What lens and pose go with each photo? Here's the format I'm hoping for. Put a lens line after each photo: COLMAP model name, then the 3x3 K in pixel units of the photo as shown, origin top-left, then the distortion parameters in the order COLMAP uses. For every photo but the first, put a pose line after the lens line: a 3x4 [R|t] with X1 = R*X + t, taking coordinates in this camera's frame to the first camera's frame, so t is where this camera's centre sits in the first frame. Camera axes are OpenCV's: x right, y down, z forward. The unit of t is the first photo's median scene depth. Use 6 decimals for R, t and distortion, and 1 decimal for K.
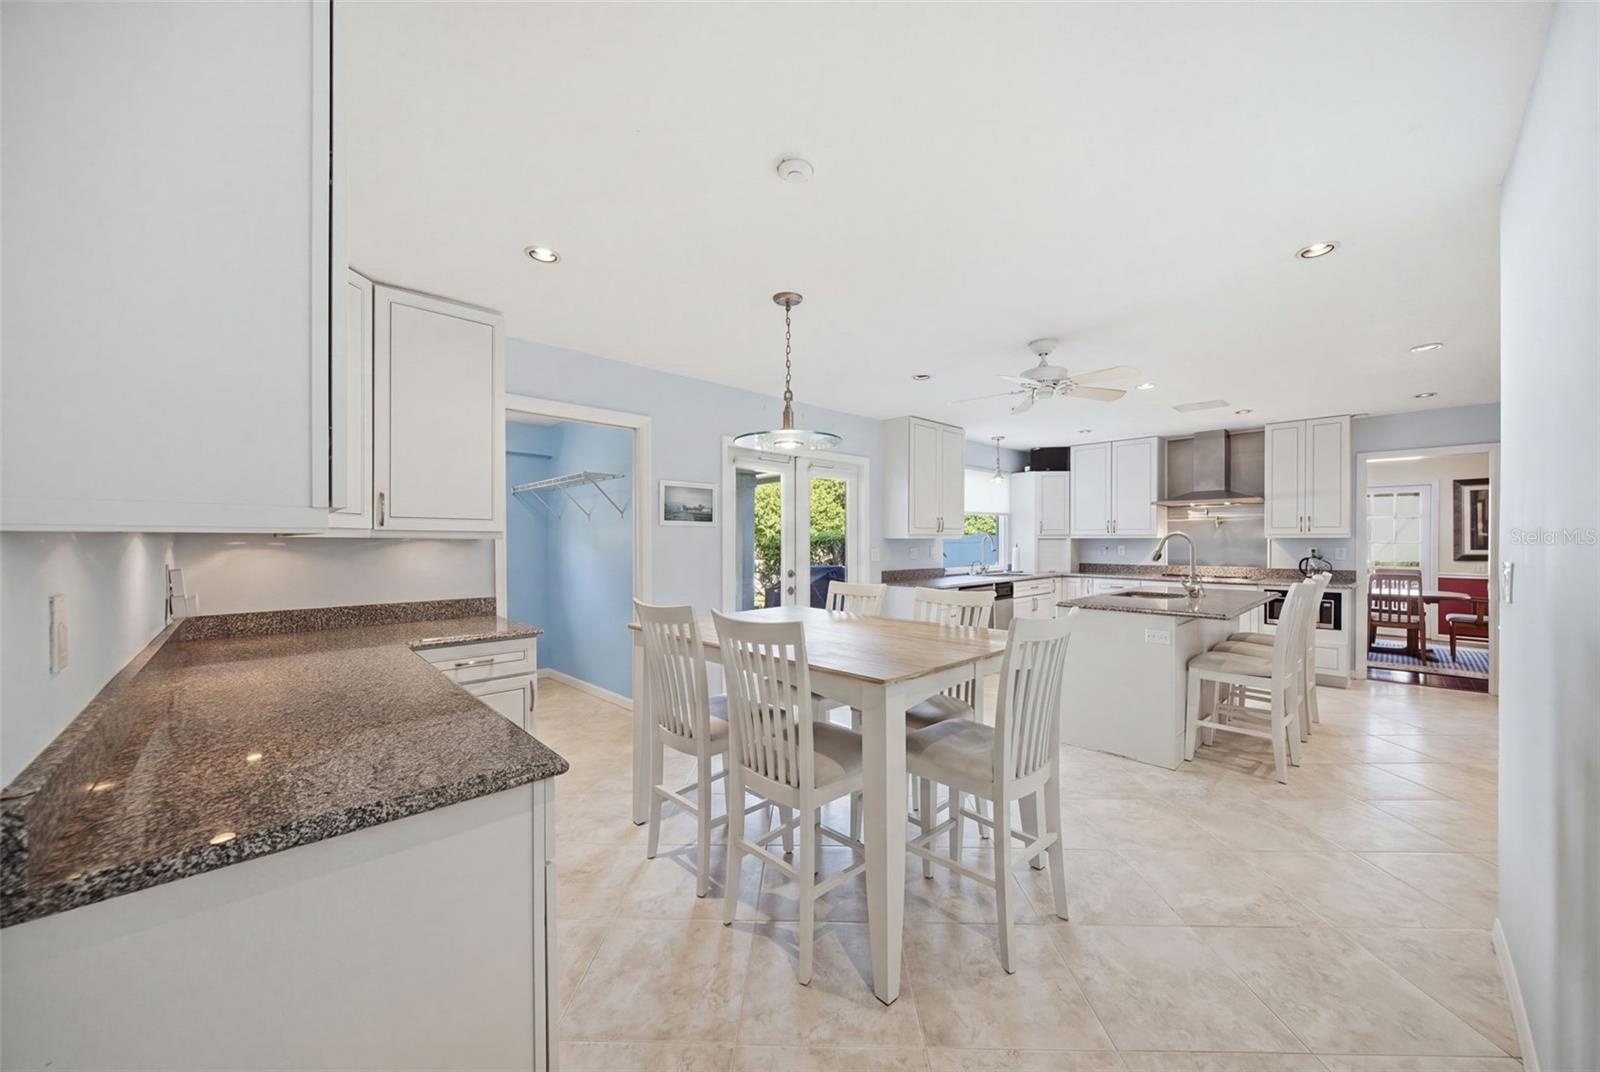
lens RADIAL K [[574.8, 0, 802.2], [0, 574.8, 542.7], [0, 0, 1]] dist [0.001707, -0.000914]
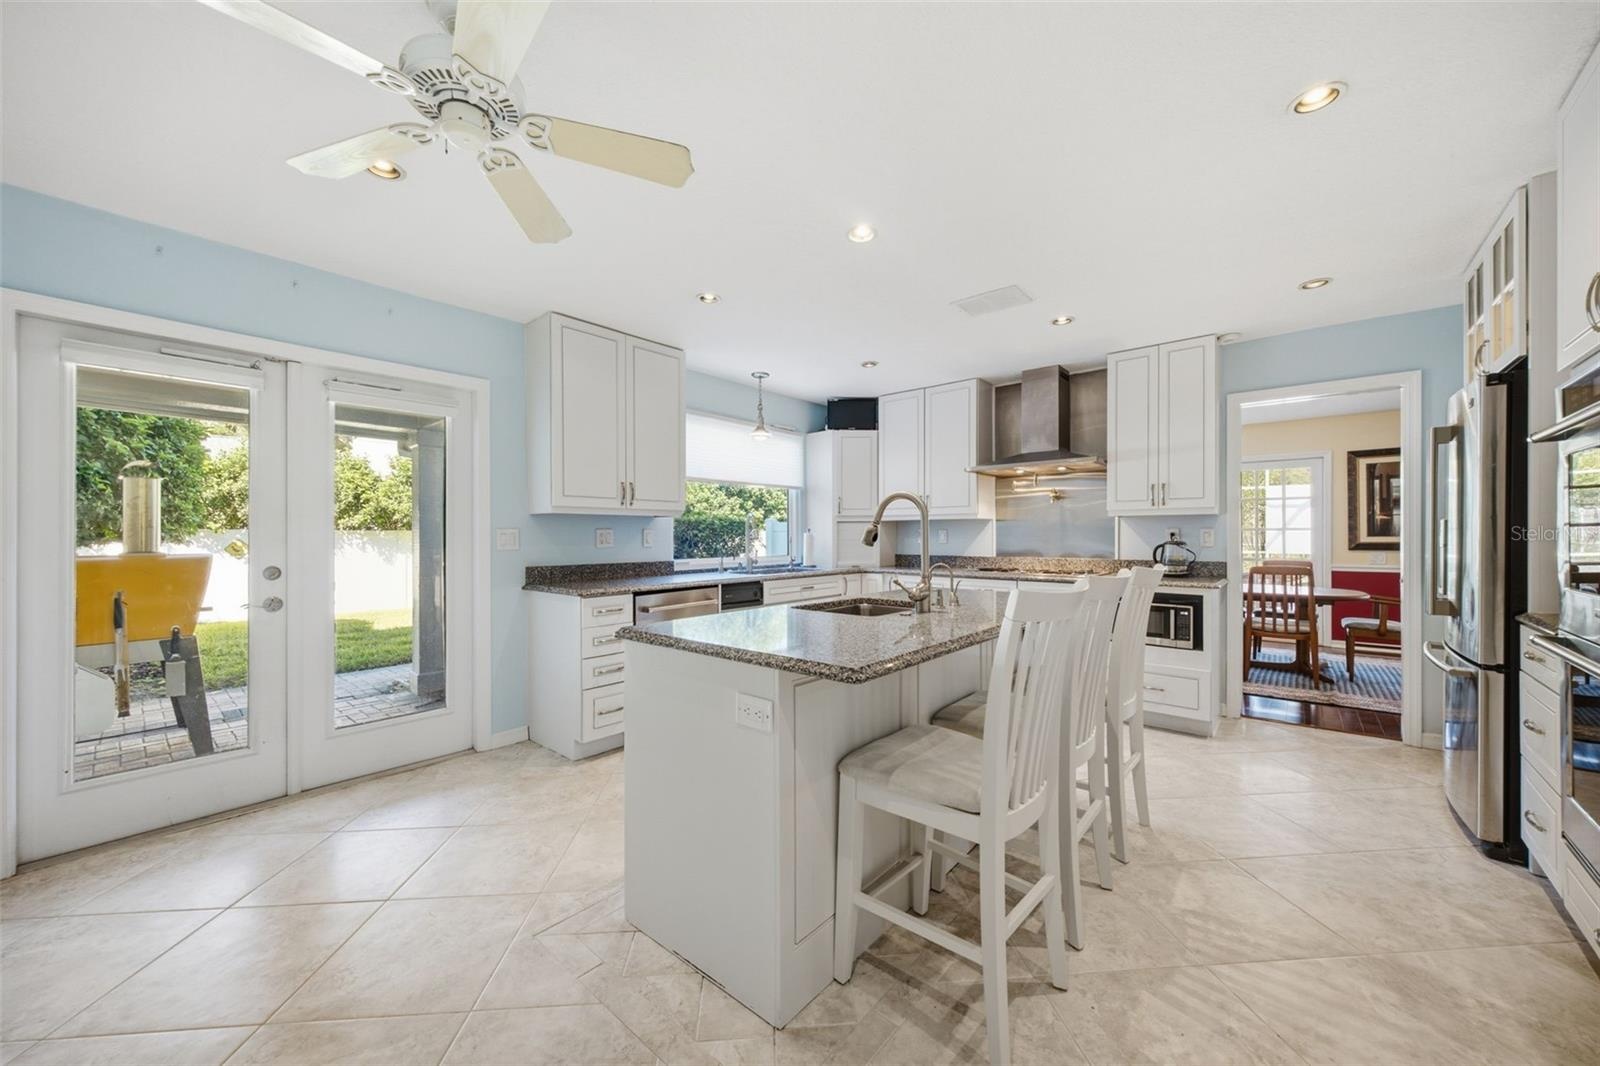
lens RADIAL K [[574.8, 0, 796.8], [0, 574.8, 535.6], [0, 0, 1]] dist [0.001707, -0.000914]
pose [[0.995839, -0.000074, 0.091128, 0.333704], [0.000584, 0.999984, -0.005569, 0.017988], [-0.091126, 0.005599, 0.995824, 0.309460]]
